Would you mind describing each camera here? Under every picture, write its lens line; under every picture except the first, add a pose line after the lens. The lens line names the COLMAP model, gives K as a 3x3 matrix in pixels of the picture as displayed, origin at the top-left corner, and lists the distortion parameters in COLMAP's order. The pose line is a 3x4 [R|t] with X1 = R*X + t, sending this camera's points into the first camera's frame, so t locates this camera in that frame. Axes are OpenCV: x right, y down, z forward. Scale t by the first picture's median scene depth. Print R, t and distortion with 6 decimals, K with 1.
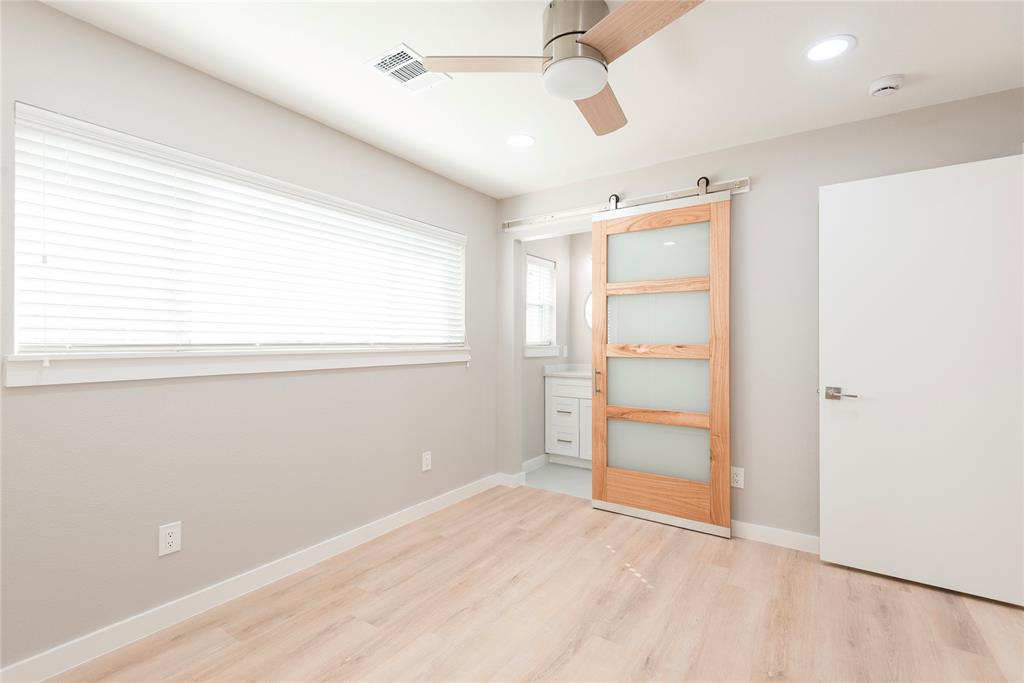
lens RADIAL K [[459.0, 0, 506.4], [0, 459.0, 342.8], [0, 0, 1]] dist [0.023636, -0.014984]
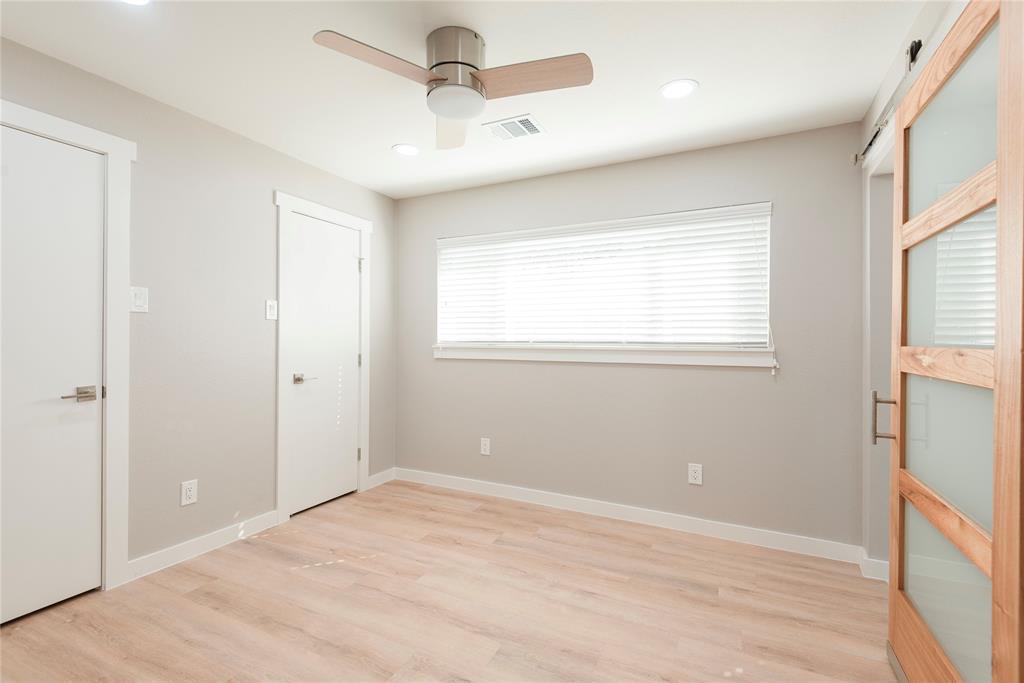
lens RADIAL K [[459.0, 0, 513.1], [0, 459.0, 341.8], [0, 0, 1]] dist [0.023636, -0.014984]
pose [[0.145437, 0.003074, -0.989363, 0.787861], [-0.009347, 0.999955, 0.001733, 0.001365], [0.989323, 0.008996, 0.145459, 0.605942]]
